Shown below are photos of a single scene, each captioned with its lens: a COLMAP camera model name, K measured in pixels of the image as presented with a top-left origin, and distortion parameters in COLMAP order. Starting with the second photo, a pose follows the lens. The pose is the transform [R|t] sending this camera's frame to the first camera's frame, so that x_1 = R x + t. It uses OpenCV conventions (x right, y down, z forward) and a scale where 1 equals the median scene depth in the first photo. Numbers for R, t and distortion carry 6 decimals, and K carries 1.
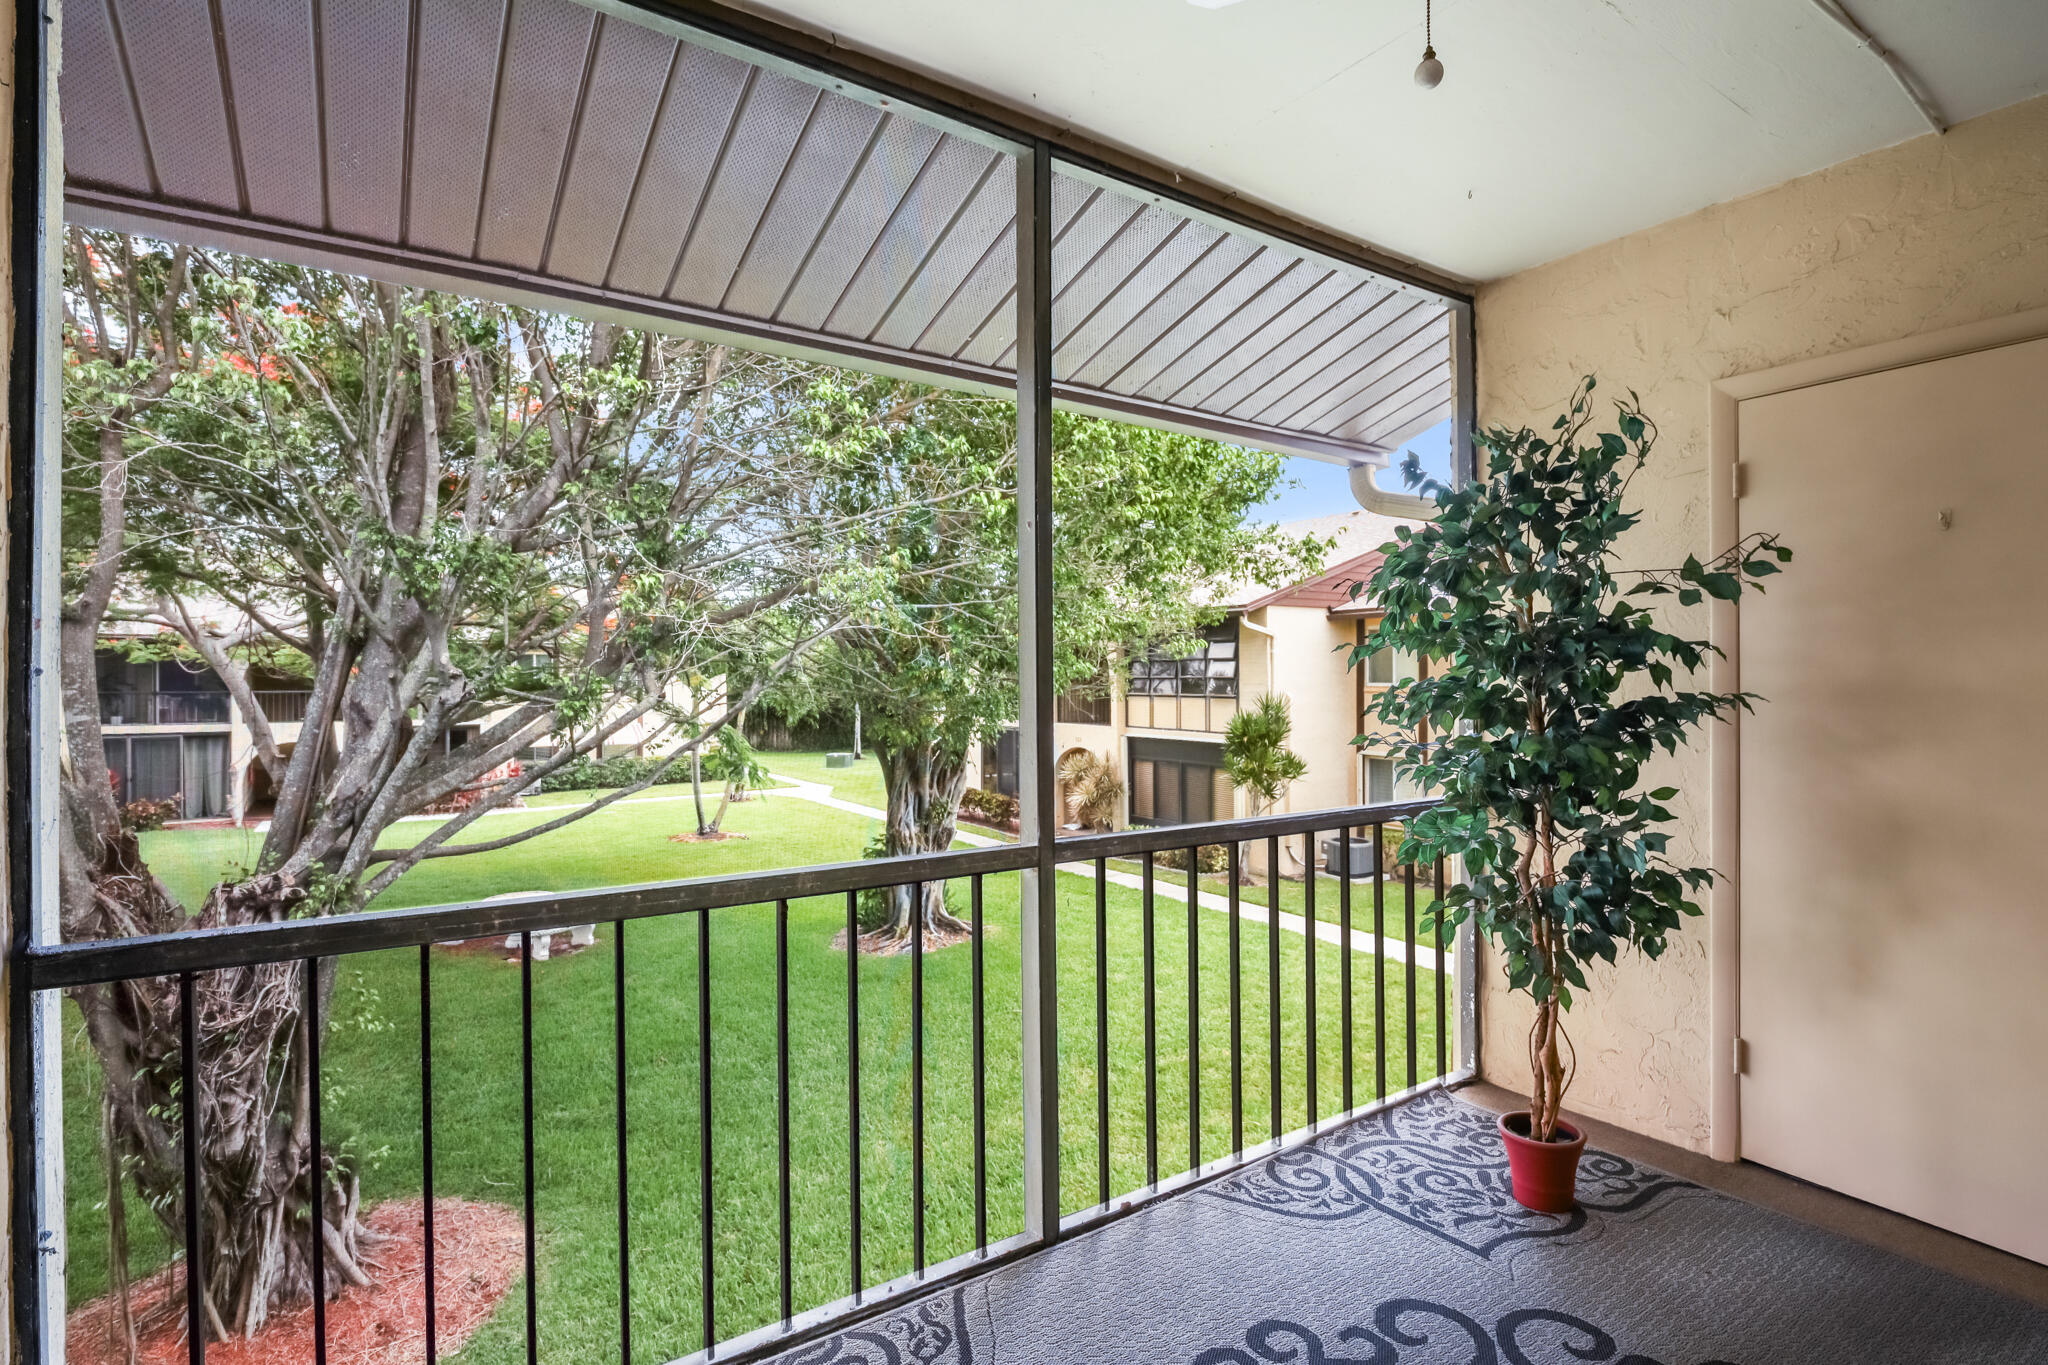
lens RADIAL K [[991.8, 0, 1024.0], [0, 991.8, 682.5], [0, 0, 1]] dist [0.001435, -0.000148]
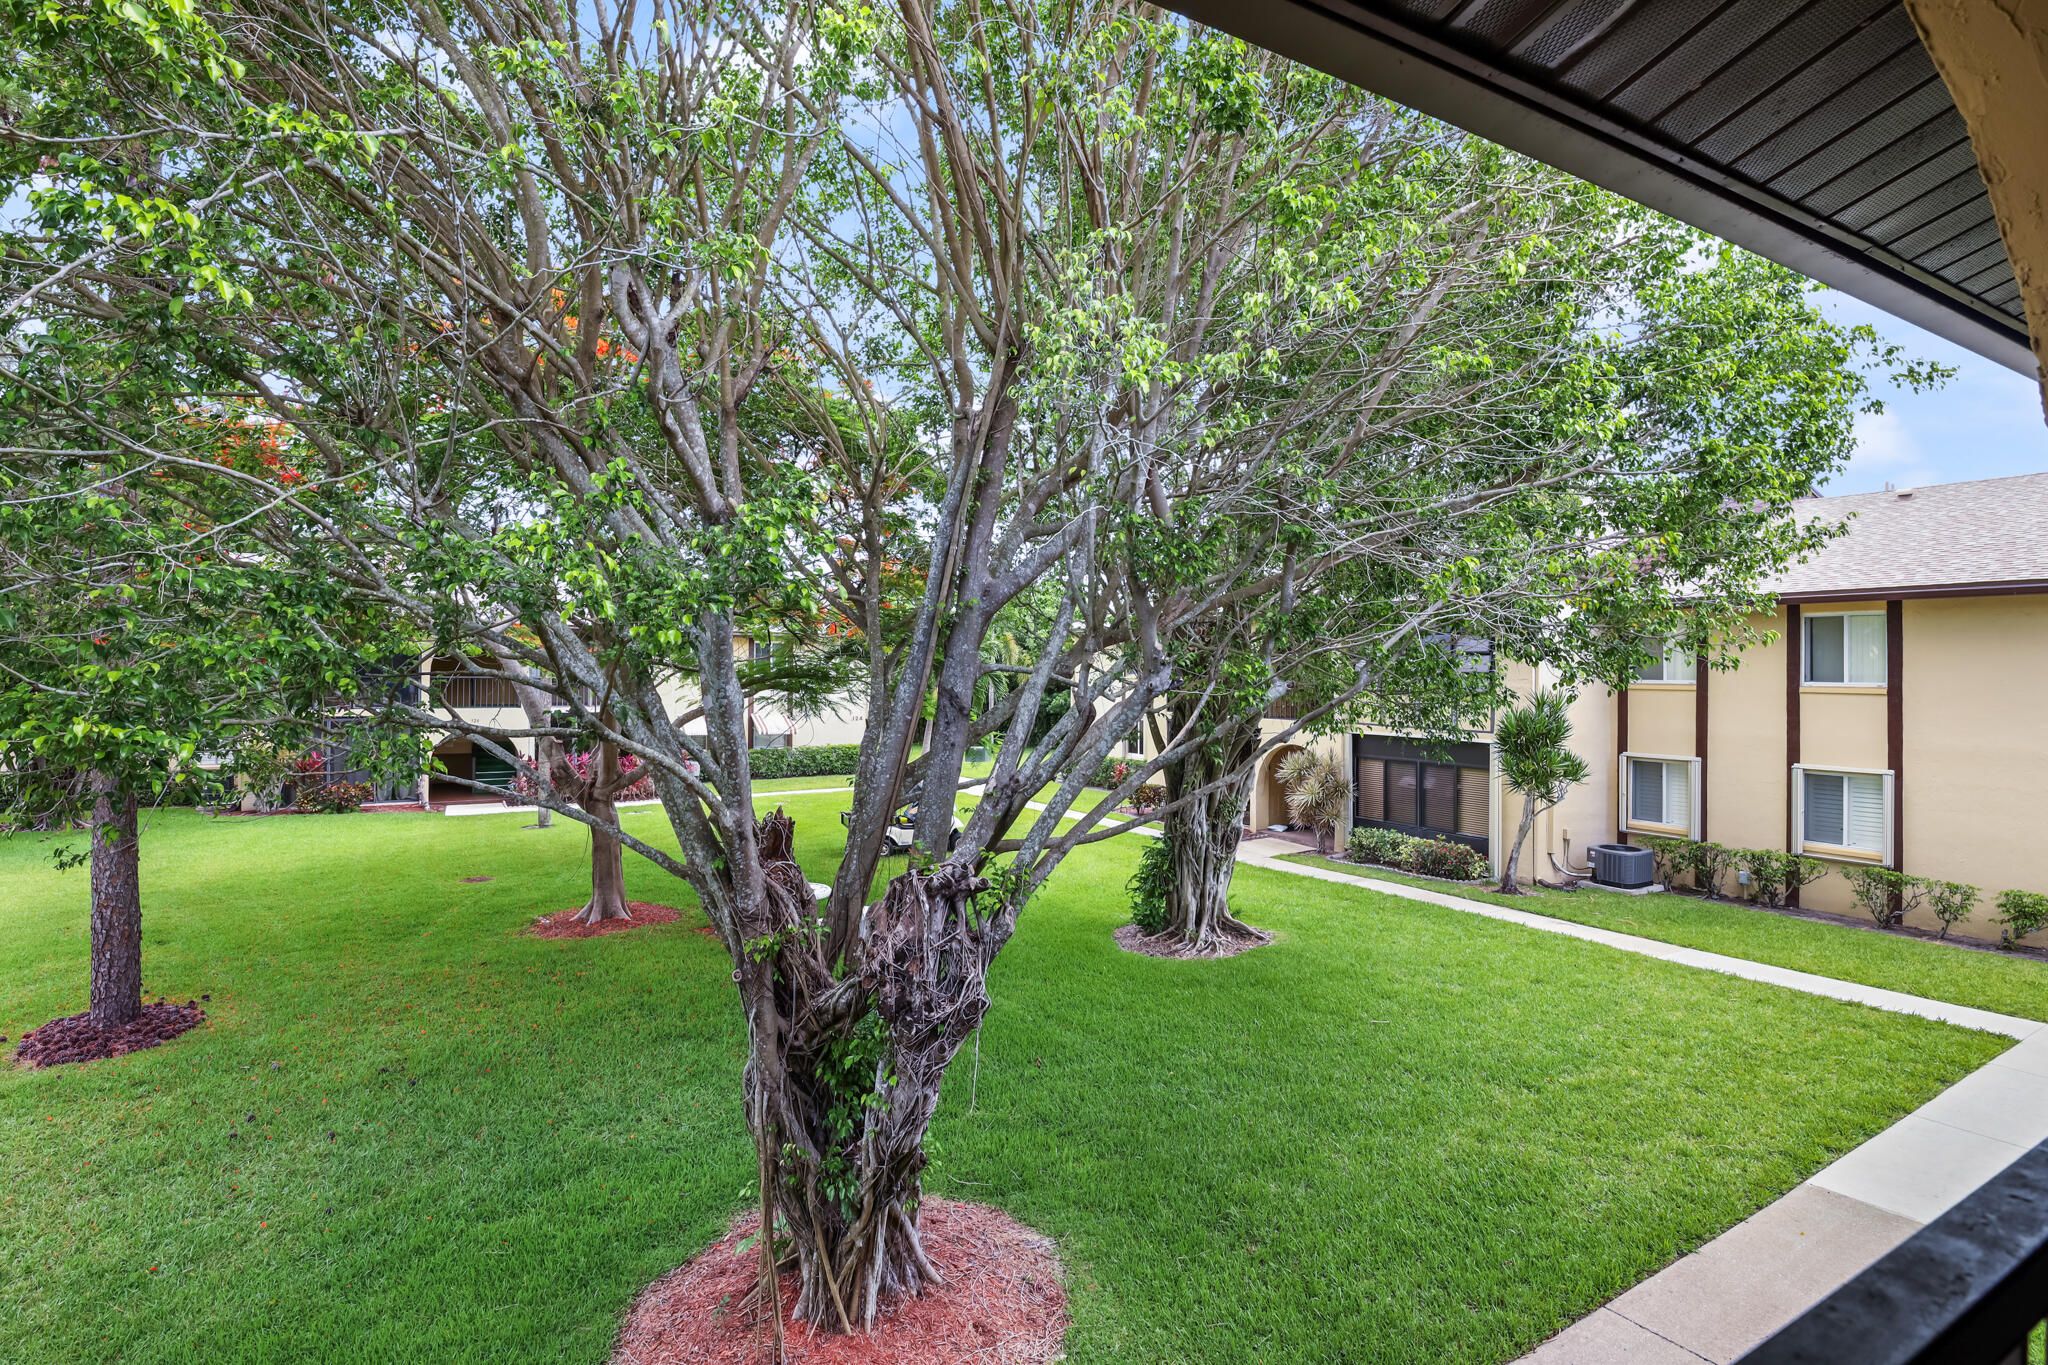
lens RADIAL K [[1034.1, 0, 1018.9], [0, 1034.1, 675.1], [0, 0, 1]] dist [-0.014617, 0.000547]
pose [[0.998004, 0.010727, -0.062235, -0.221812], [-0.010731, 0.999942, 0.000275, 0.002423], [0.062235, 0.000394, 0.998061, -0.004153]]
